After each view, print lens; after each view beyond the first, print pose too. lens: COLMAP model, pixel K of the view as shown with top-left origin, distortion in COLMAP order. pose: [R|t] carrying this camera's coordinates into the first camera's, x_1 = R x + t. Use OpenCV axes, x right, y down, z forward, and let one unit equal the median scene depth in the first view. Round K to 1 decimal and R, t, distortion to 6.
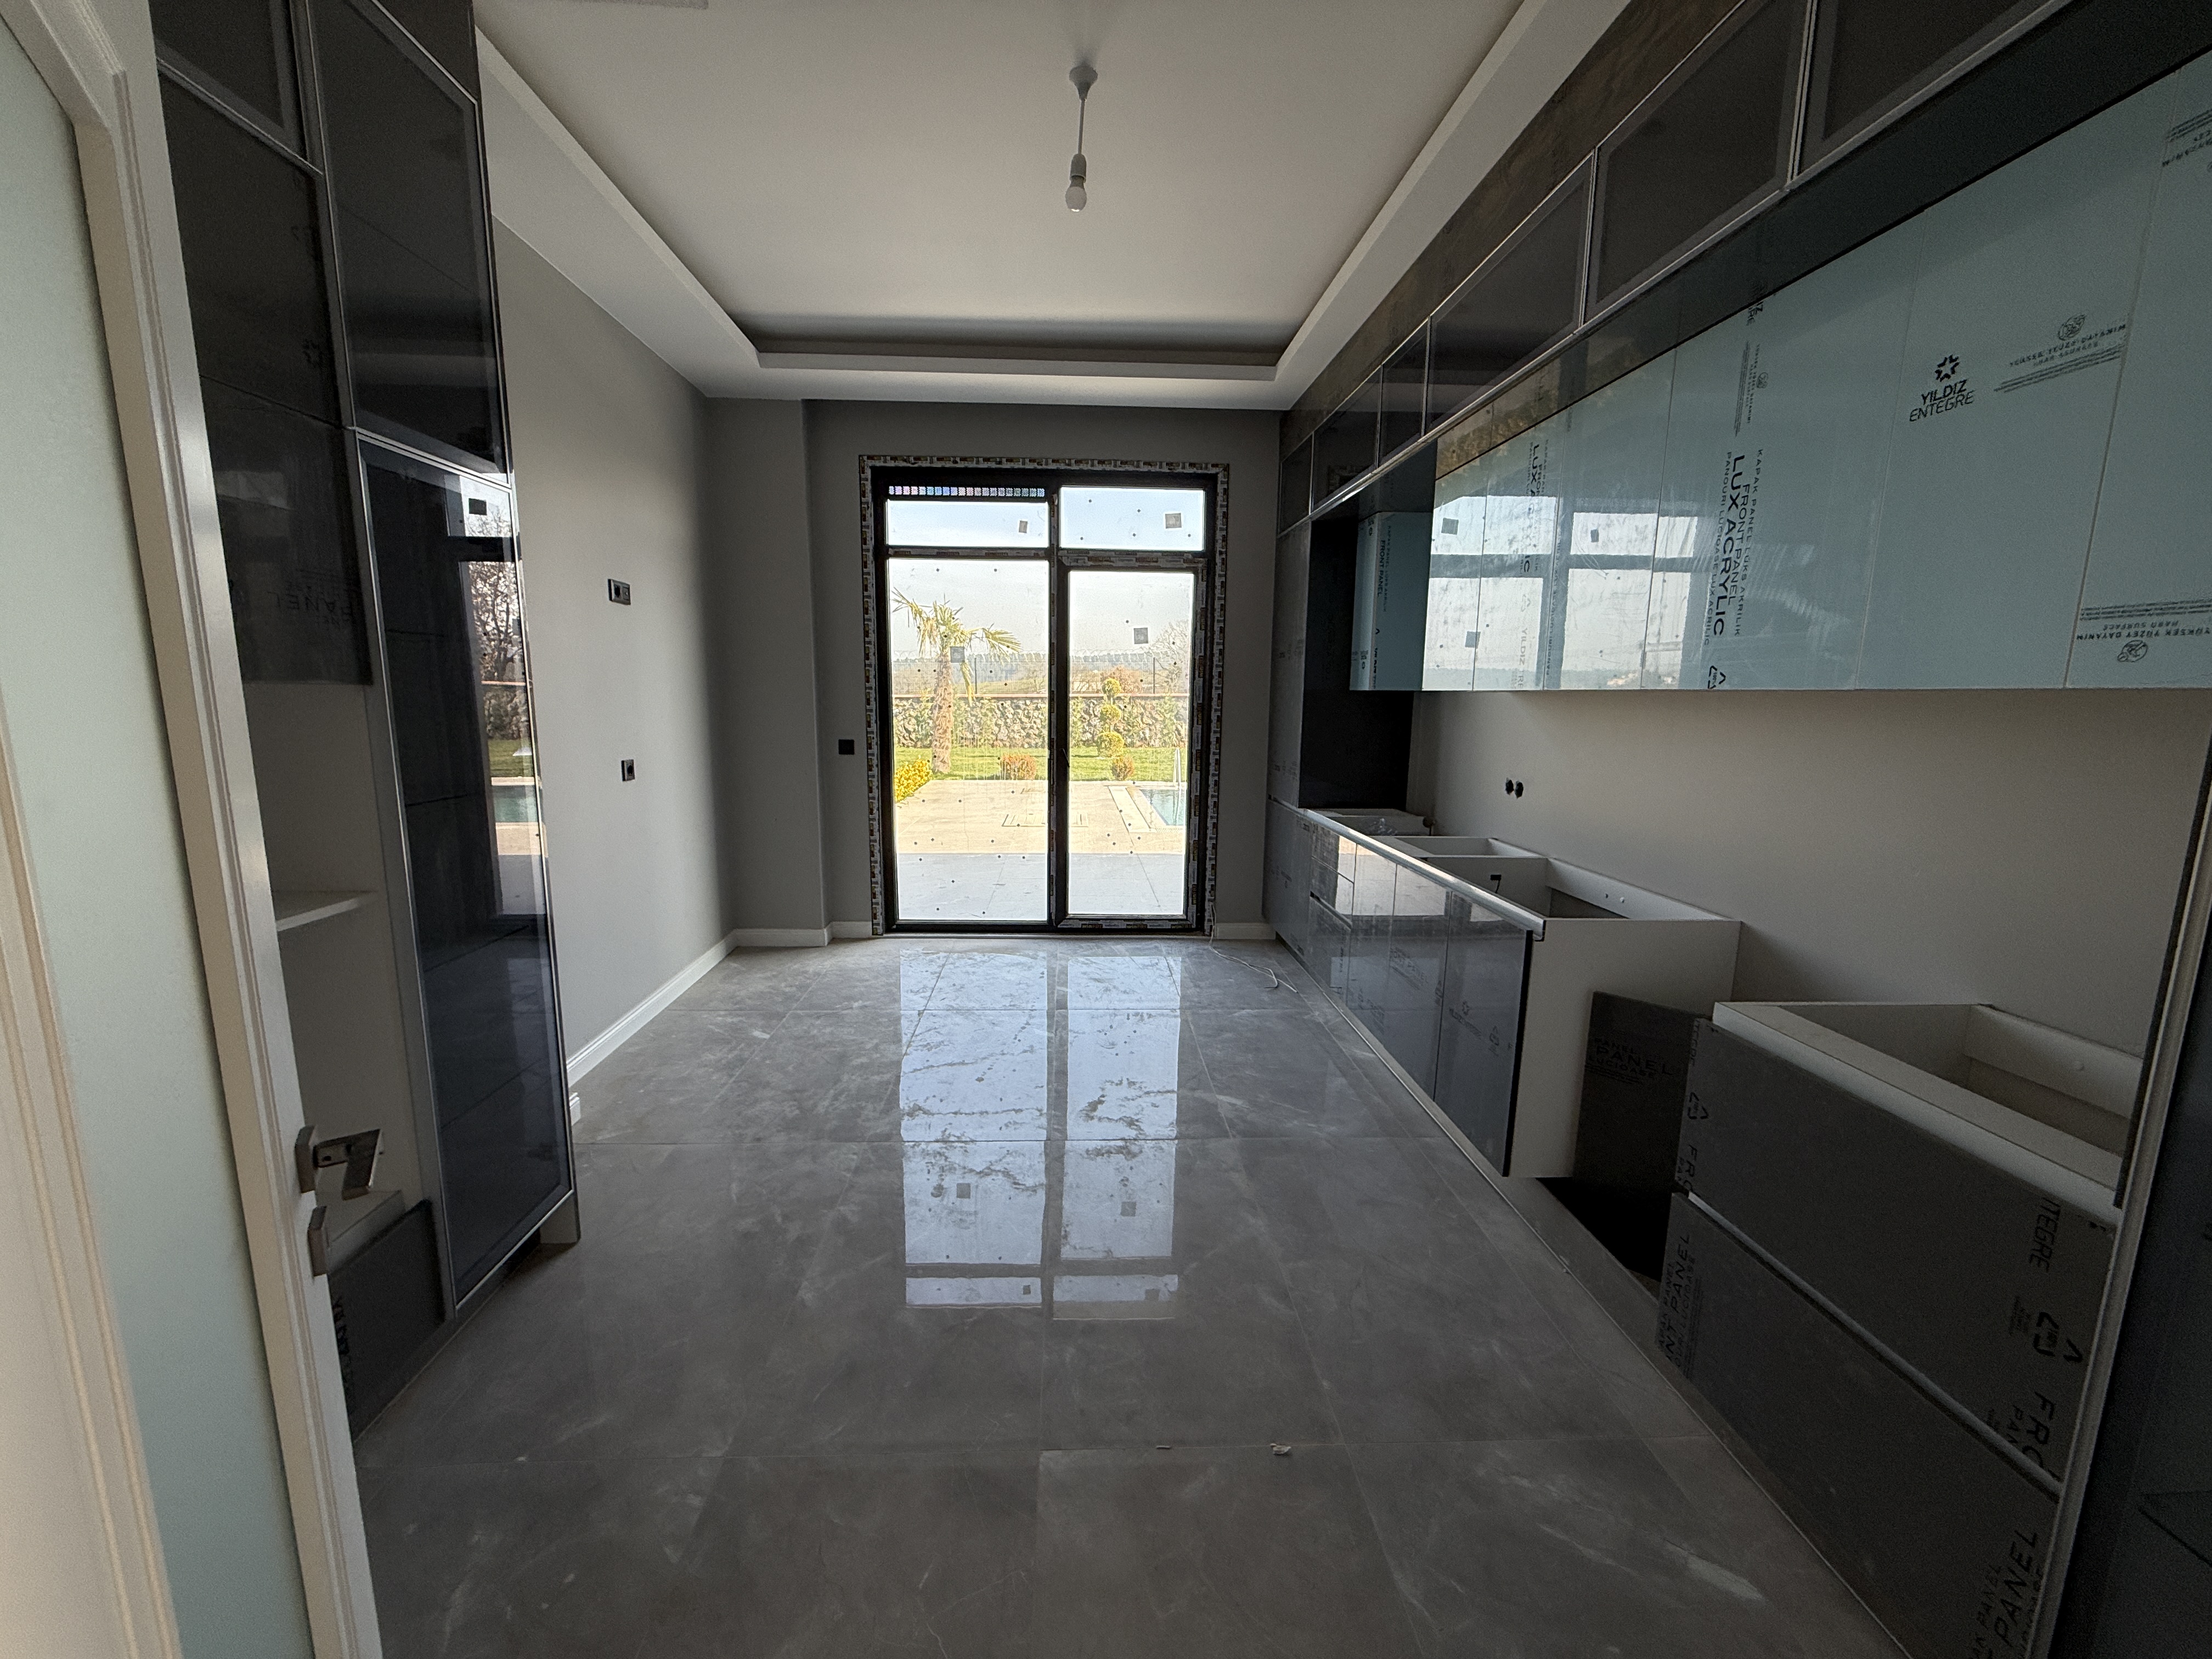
lens RADIAL K [[879.3, 0, 1102.8], [0, 879.3, 829.9], [0, 0, 1]] dist [-0.000254, 0.000109]
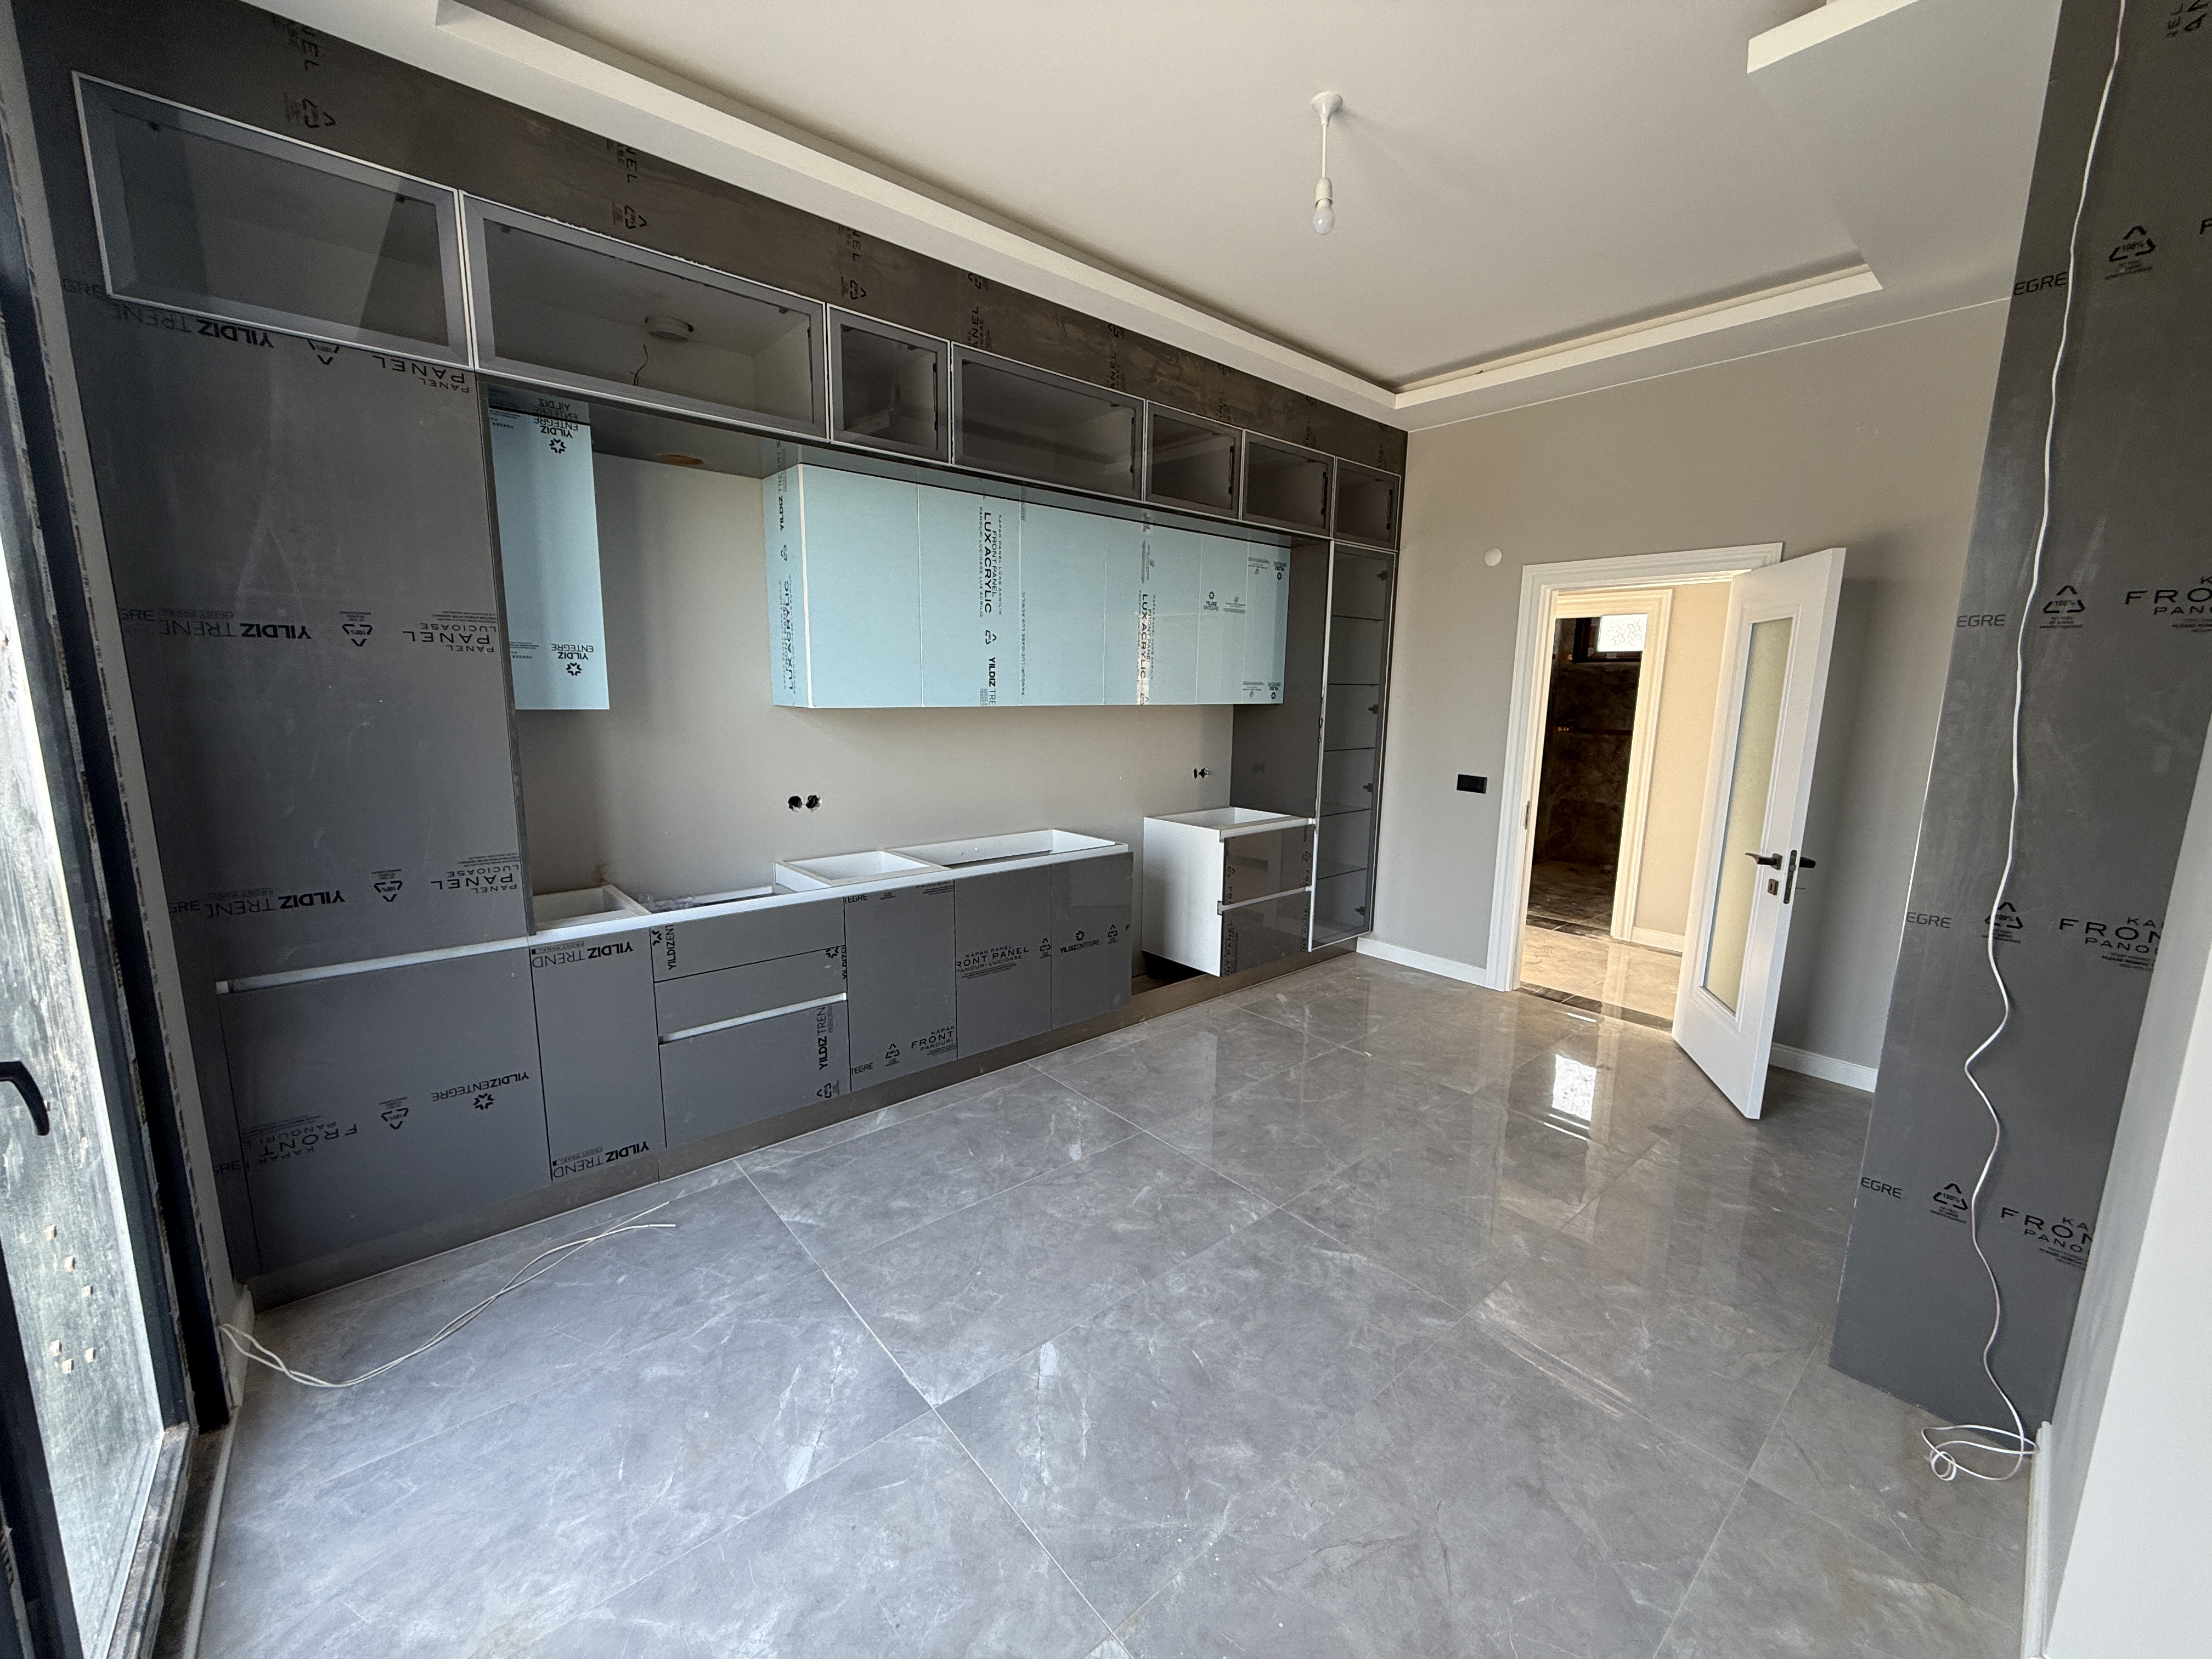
lens RADIAL K [[879.3, 0, 1102.8], [0, 879.3, 829.9], [0, 0, 1]] dist [-0.000254, 0.000109]
pose [[-0.616856, -0.149628, 0.772723, -0.637677], [0.100537, 0.958742, 0.265906, -0.313107], [-0.780629, 0.241713, -0.576362, 1.677149]]
